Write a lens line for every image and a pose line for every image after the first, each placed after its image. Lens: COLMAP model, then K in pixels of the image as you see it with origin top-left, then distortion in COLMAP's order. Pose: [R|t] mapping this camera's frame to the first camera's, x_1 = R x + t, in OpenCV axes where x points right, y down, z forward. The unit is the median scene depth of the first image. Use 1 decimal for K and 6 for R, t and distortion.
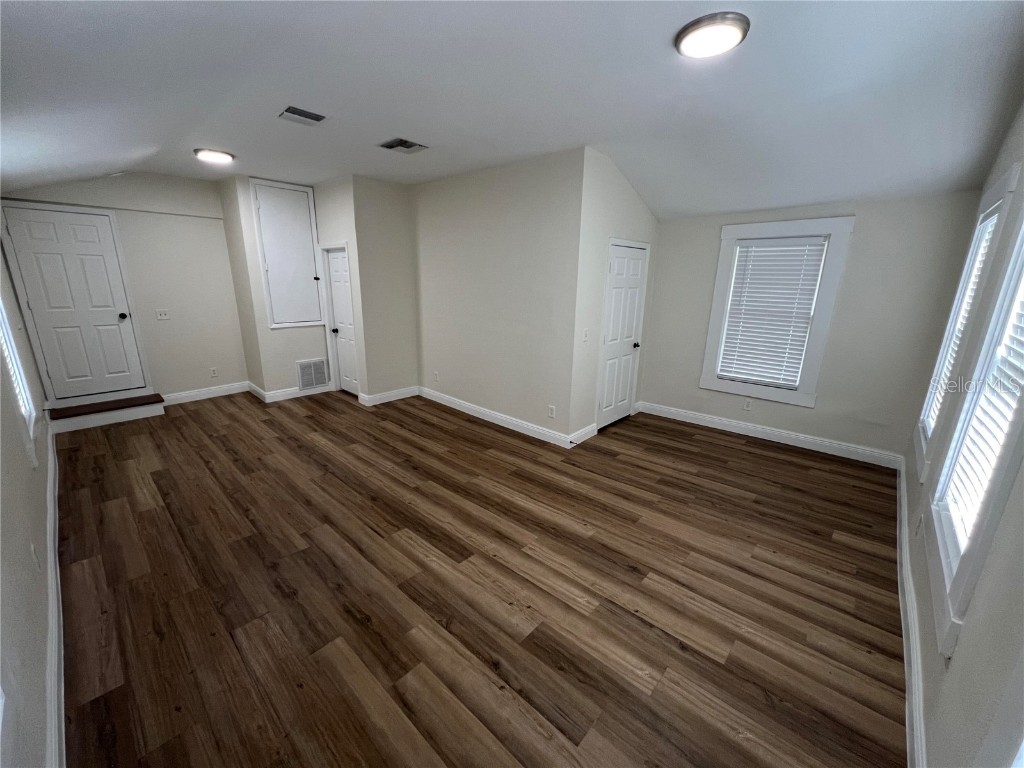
lens RADIAL K [[408.4, 0, 512.0], [0, 408.4, 384.0], [0, 0, 1]] dist [-0.000922, -0.000082]
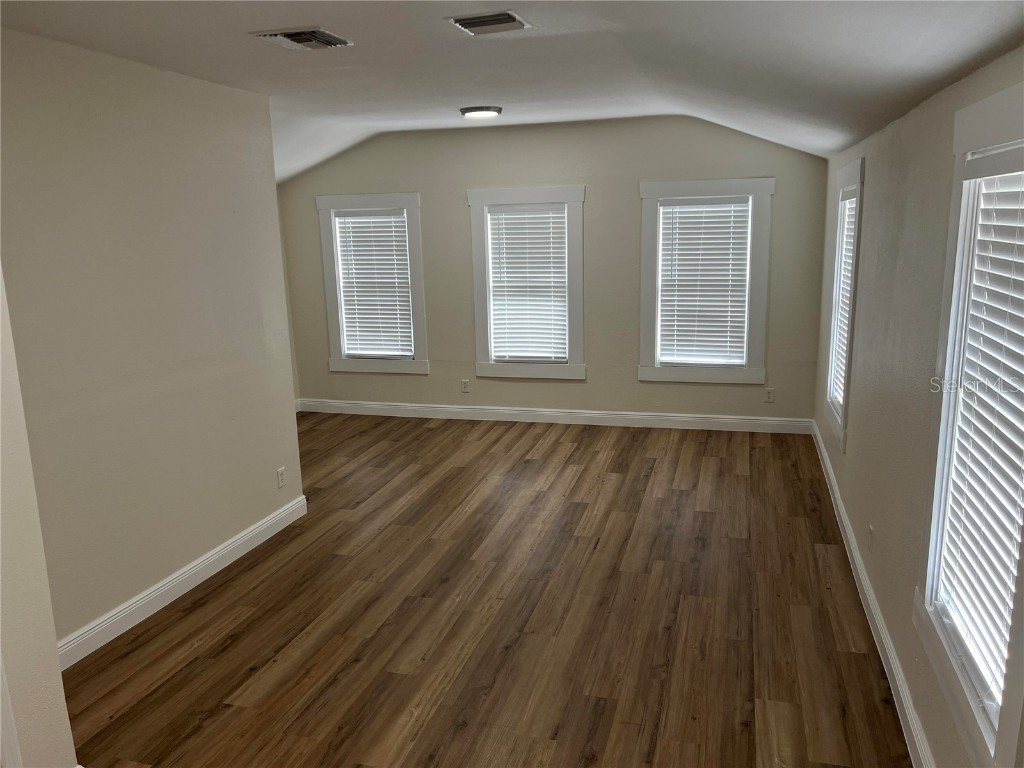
lens RADIAL K [[763.3, 0, 512.0], [0, 763.3, 384.0], [0, 0, 1]] dist [0.003651, -0.067214]
pose [[-0.441613, -0.183479, 0.878244, -1.642986], [0.248873, 0.915403, 0.316384, -0.538200], [-0.861998, 0.358290, -0.358591, 1.609906]]
